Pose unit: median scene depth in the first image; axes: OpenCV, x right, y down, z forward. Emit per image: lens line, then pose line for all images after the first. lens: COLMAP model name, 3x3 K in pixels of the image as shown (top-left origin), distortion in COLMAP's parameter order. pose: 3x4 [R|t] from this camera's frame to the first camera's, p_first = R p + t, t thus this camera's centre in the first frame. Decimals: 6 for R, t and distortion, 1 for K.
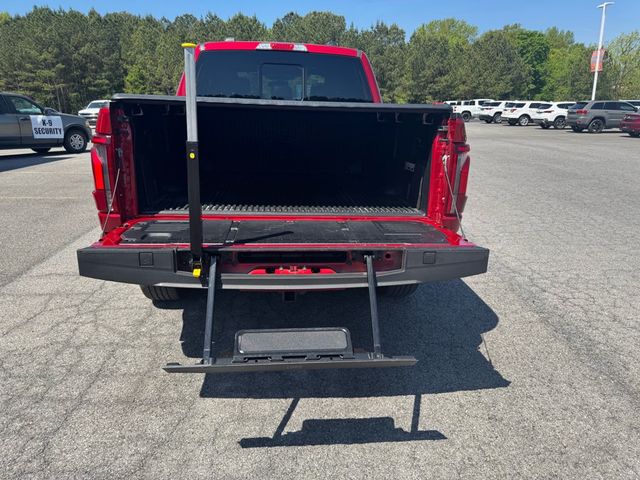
lens RADIAL K [[465.3, 0, 320.7], [0, 465.3, 239.3], [0, 0, 1]] dist [0.001478, -0.013146]
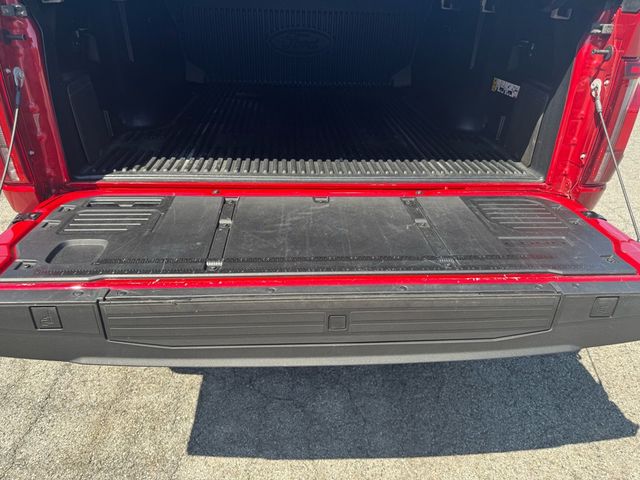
lens RADIAL K [[465.3, 0, 317.8], [0, 465.3, 244.4], [0, 0, 1]] dist [0.001478, -0.013146]
pose [[0.999586, 0.012829, -0.025771, -0.054195], [-0.006688, 0.974205, 0.225567, -0.112508], [0.028000, -0.225301, 0.973887, 0.406520]]
